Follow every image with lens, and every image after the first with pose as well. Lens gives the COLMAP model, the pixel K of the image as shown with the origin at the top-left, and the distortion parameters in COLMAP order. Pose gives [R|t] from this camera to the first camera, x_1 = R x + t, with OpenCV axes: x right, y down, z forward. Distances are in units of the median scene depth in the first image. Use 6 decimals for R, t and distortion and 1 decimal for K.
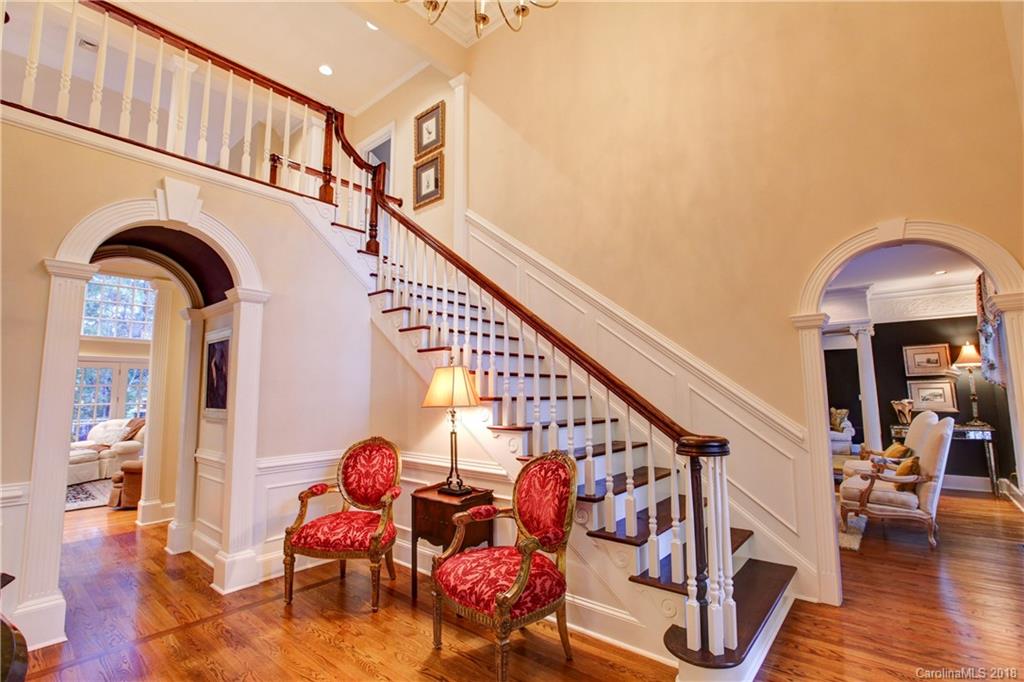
lens RADIAL K [[464.9, 0, 516.4], [0, 464.9, 336.6], [0, 0, 1]] dist [-0.060576, 0.021861]
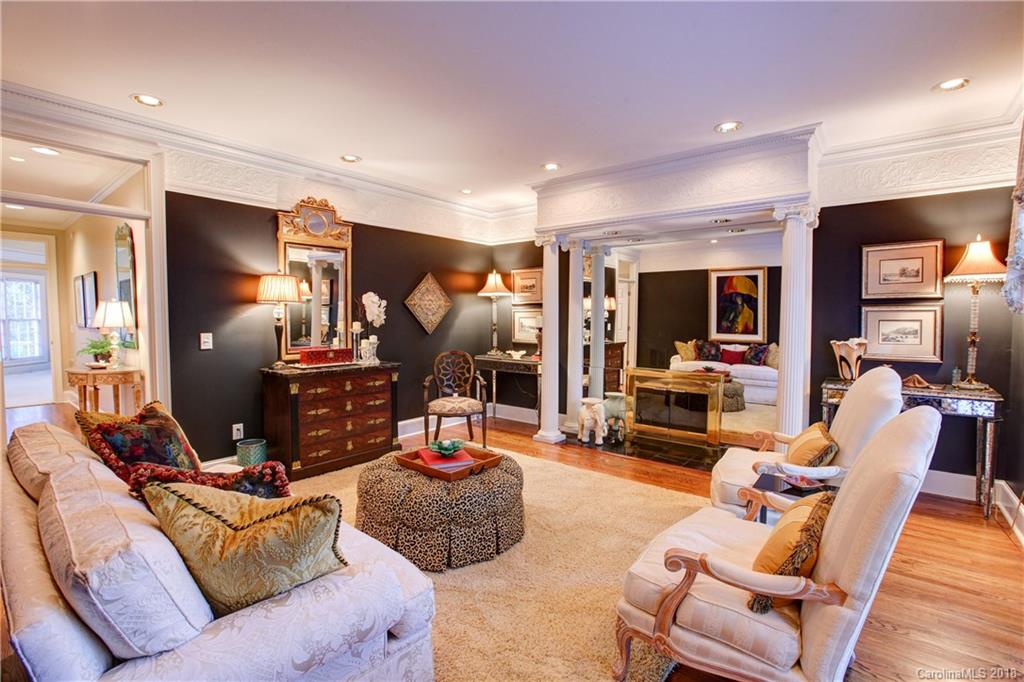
lens RADIAL K [[464.9, 0, 516.4], [0, 464.9, 336.6], [0, 0, 1]] dist [-0.060576, 0.021861]
pose [[0.999580, 0.011226, 0.026718, 0.445799], [-0.015451, 0.986408, 0.163588, 0.052705], [-0.024519, -0.163932, 0.986167, 0.469630]]
